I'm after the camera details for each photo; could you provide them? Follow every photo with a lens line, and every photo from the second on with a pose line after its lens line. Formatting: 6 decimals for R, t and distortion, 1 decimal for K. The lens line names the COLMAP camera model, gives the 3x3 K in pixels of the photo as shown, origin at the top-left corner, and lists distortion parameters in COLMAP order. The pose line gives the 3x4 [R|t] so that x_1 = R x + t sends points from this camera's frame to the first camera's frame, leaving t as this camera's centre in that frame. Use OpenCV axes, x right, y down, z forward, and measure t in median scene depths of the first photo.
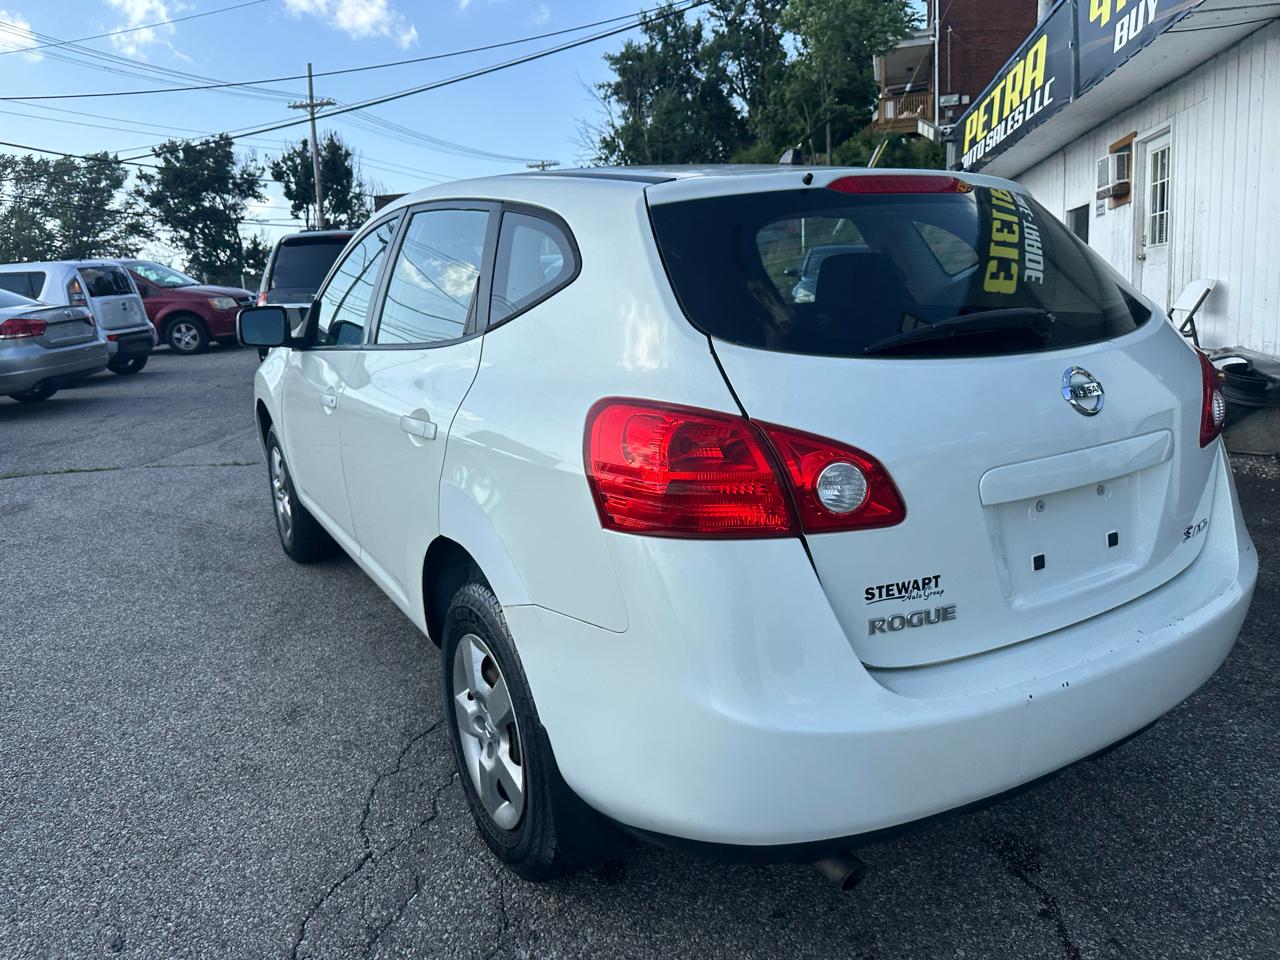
lens RADIAL K [[906.8, 0, 626.9], [0, 906.8, 468.9], [0, 0, 1]] dist [0.019841, -0.031707]
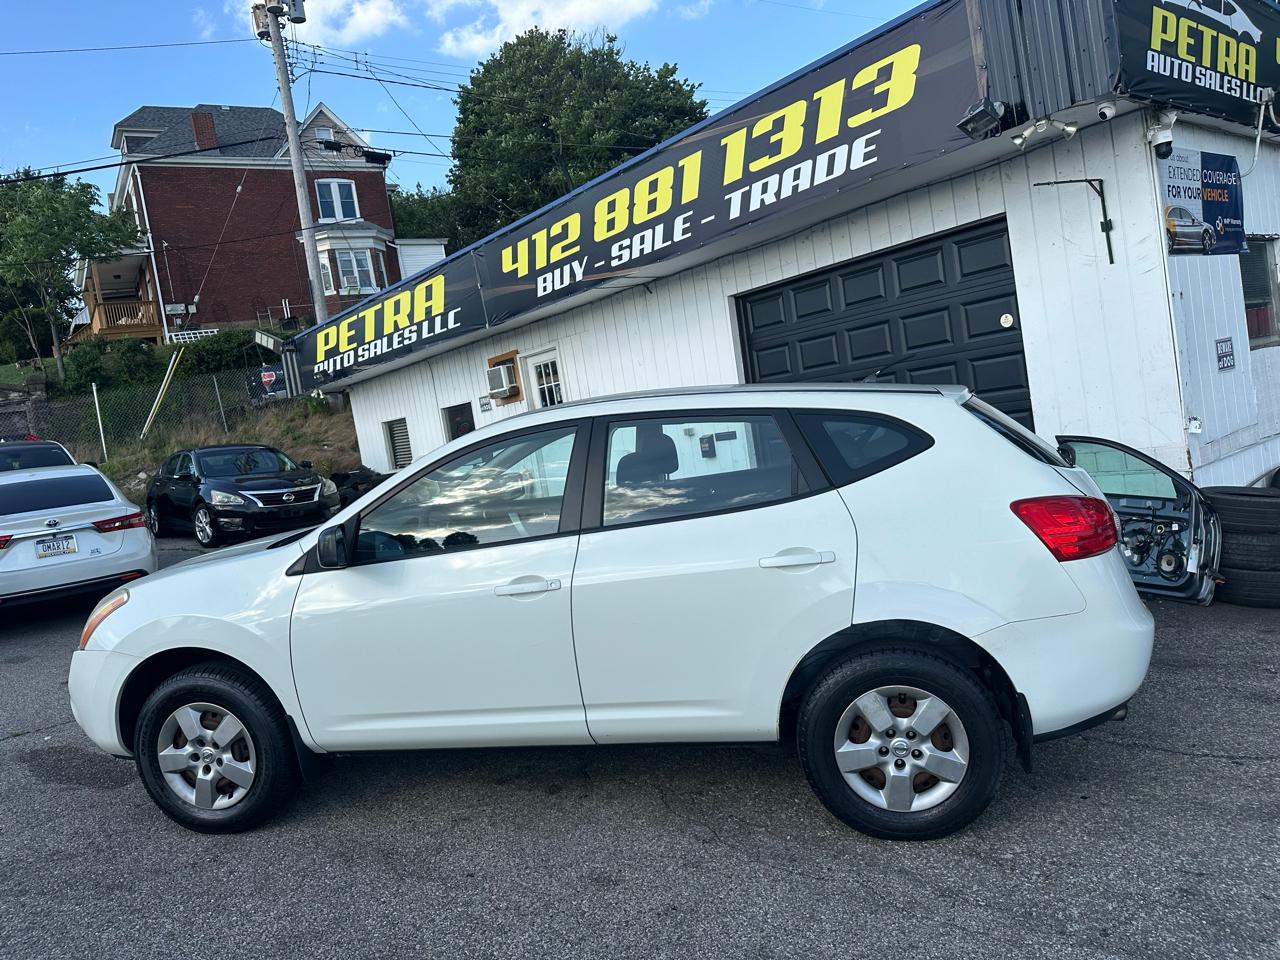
lens RADIAL K [[906.8, 0, 605.9], [0, 906.8, 498.1], [0, 0, 1]] dist [0.019841, -0.031707]
pose [[0.651749, -0.103809, 0.751297, -1.179365], [0.236552, 0.968998, -0.071319, -0.090159], [-0.720601, 0.224203, 0.656099, 0.209420]]
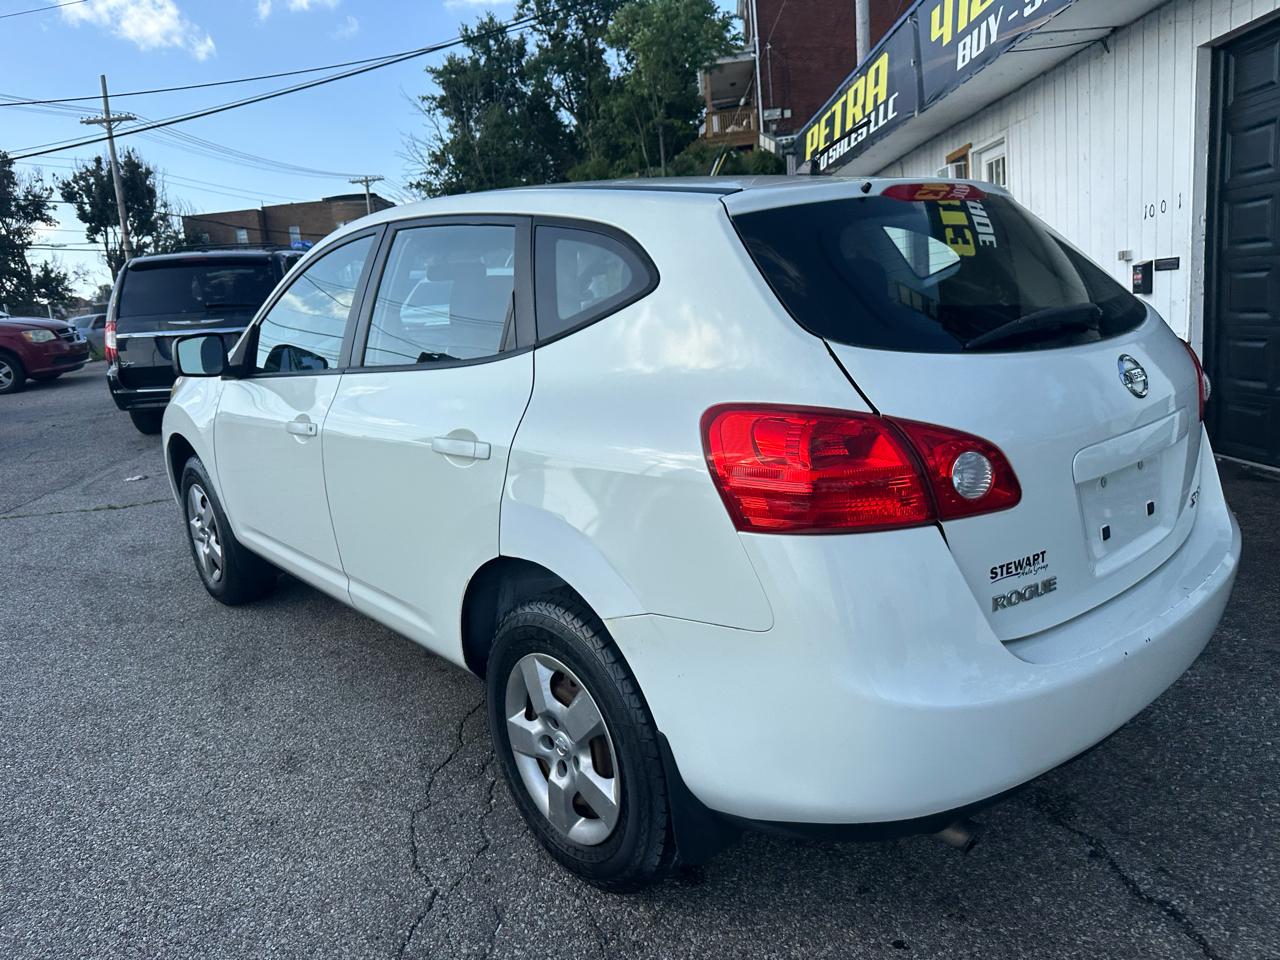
lens RADIAL K [[906.8, 0, 623.0], [0, 906.8, 480.4], [0, 0, 1]] dist [0.019841, -0.031707]
pose [[0.983569, -0.067362, 0.167495, -0.175683], [0.067787, 0.997695, 0.003190, -0.002295], [-0.167323, 0.008216, 0.985868, 0.006768]]
